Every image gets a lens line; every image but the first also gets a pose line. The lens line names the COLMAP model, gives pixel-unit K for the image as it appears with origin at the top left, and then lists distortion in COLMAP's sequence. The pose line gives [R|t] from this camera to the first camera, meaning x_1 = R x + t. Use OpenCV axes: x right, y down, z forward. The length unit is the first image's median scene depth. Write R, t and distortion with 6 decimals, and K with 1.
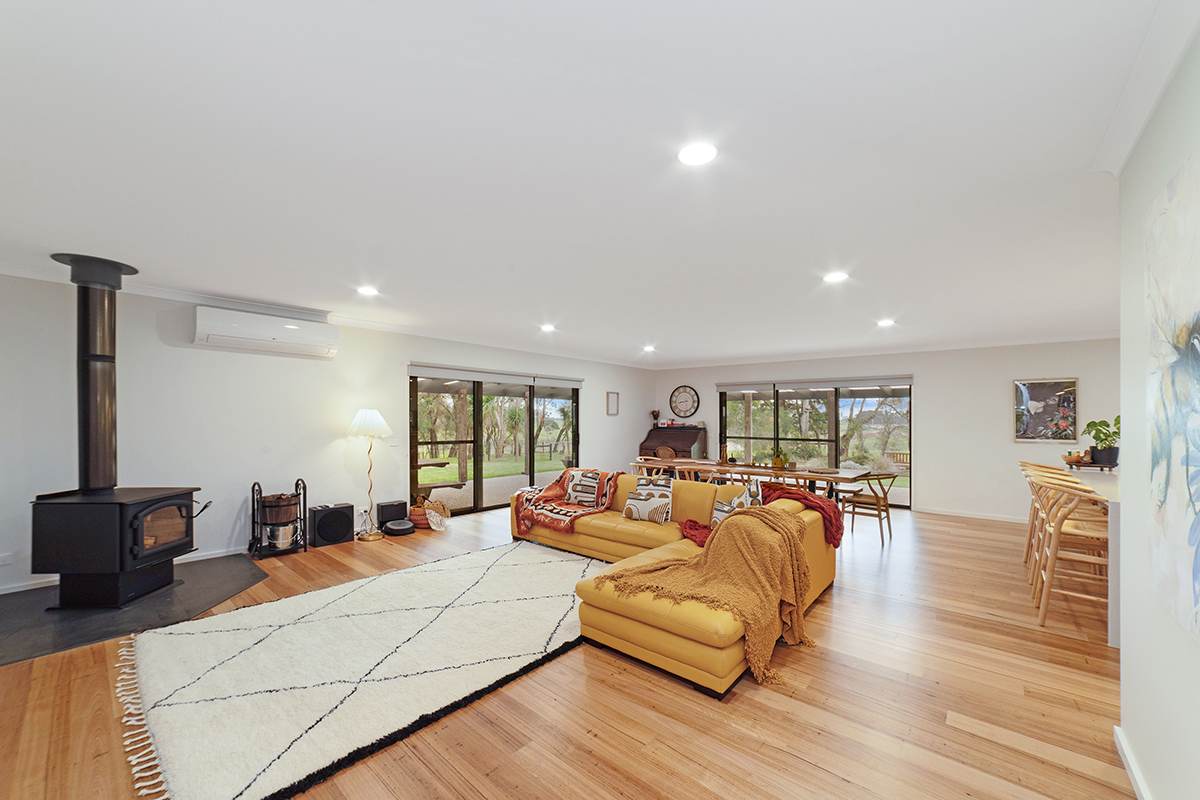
lens RADIAL K [[450.3, 0, 595.0], [0, 450.3, 421.2], [0, 0, 1]] dist [0.000597, 0.000112]
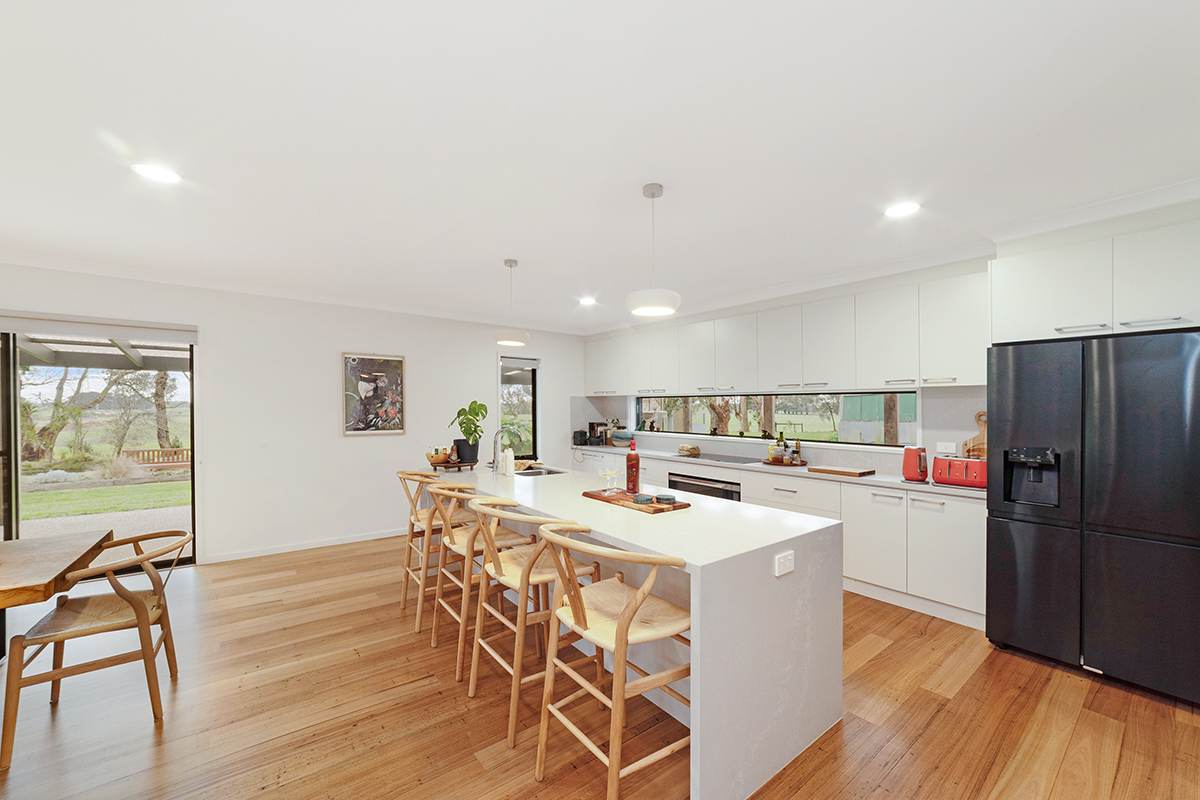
lens RADIAL K [[467.8, 0, 596.8], [0, 467.8, 408.6], [0, 0, 1]] dist [-0.000701, 0.000096]
pose [[0.198204, -0.009853, 0.980111, 0.253146], [0.002179, 0.999951, 0.009612, -0.005146], [-0.980158, 0.000230, 0.198216, 0.434082]]
